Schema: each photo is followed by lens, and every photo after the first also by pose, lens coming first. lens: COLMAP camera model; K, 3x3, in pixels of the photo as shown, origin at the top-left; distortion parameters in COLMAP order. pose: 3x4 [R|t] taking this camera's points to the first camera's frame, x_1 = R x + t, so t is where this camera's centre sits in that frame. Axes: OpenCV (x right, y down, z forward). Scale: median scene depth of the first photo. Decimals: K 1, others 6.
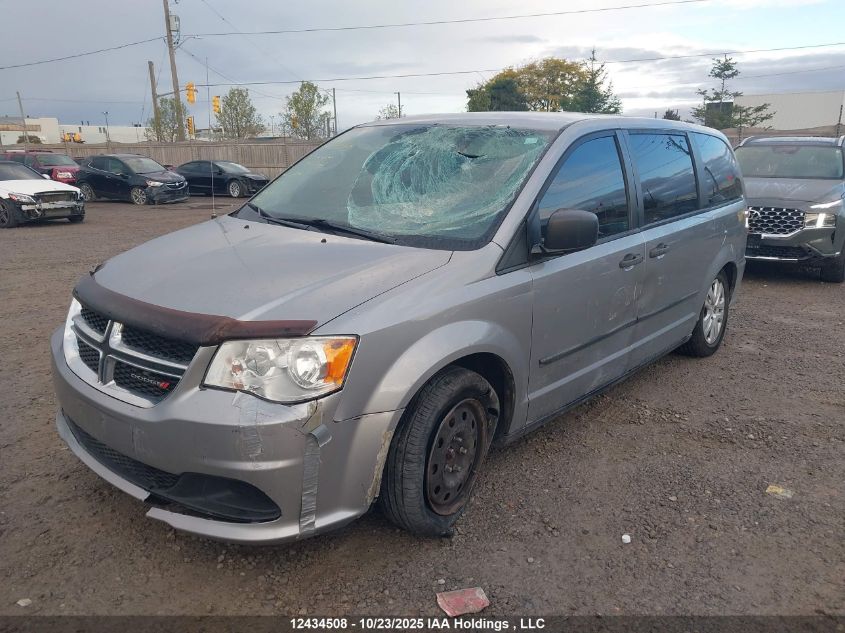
lens RADIAL K [[670.0, 0, 421.0], [0, 670.0, 314.0], [0, 0, 1]] dist [-0.014153, -0.002850]
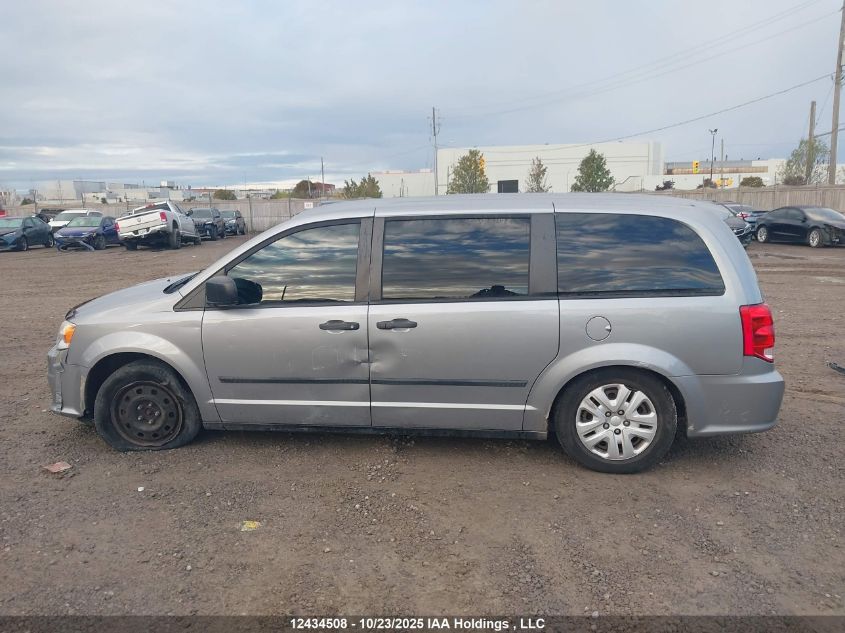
lens RADIAL K [[670.0, 0, 422.3], [0, 670.0, 317.2], [0, 0, 1]] dist [-0.014153, -0.002850]
pose [[0.548362, 0.135634, -0.825168, 0.192036], [-0.178007, 0.983076, 0.043296, -0.023947], [0.817076, 0.123144, 0.563225, 0.062710]]
